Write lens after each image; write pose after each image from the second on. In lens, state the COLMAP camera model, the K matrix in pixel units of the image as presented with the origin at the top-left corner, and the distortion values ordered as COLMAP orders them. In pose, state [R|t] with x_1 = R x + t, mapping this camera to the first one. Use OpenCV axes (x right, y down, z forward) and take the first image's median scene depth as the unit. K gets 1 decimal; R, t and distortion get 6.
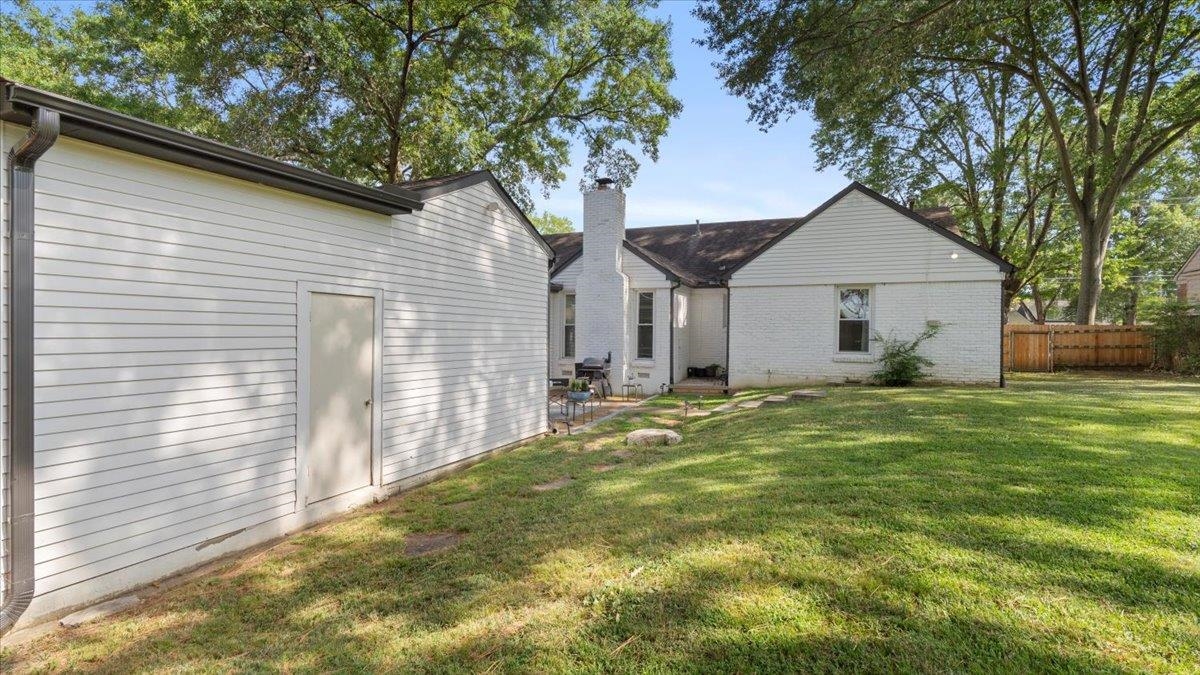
lens RADIAL K [[553.0, 0, 600.0], [0, 553.0, 337.5], [0, 0, 1]] dist [-0.004503, -0.000829]
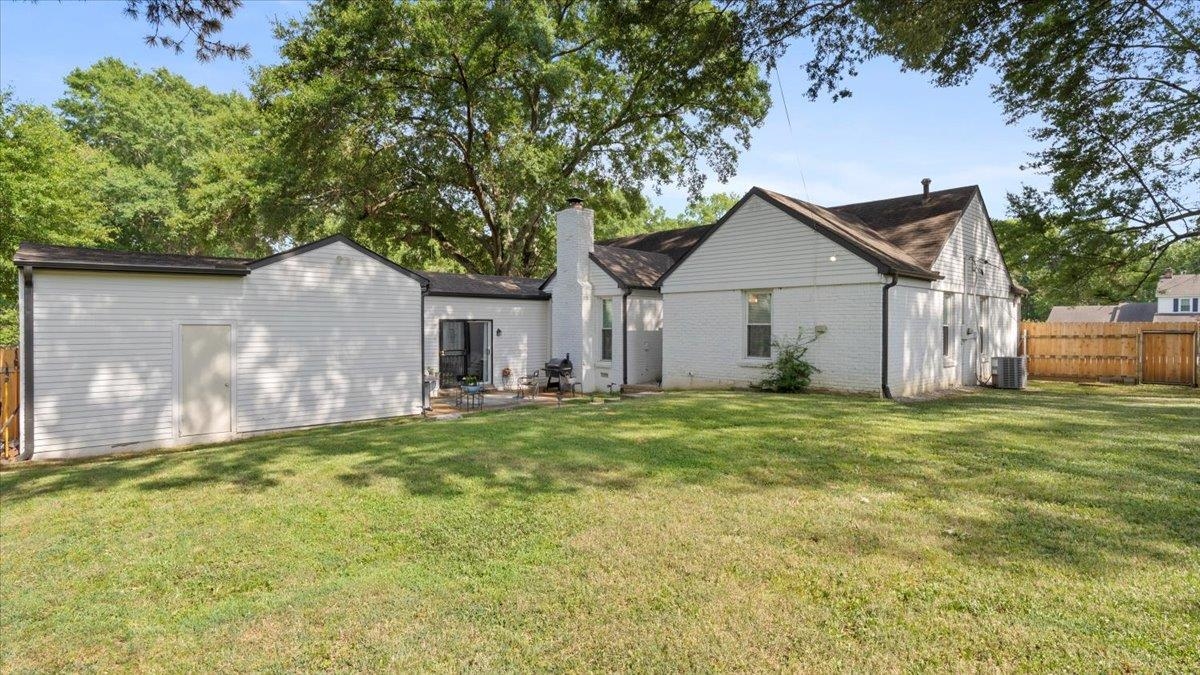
lens RADIAL K [[625.7, 0, 601.0], [0, 625.7, 330.7], [0, 0, 1]] dist [0.002220, 0.000996]
pose [[0.908662, -0.003812, -0.417515, 0.684368], [0.003889, 0.999992, -0.000666, -0.021851], [0.417514, -0.001019, 0.908670, -0.146109]]
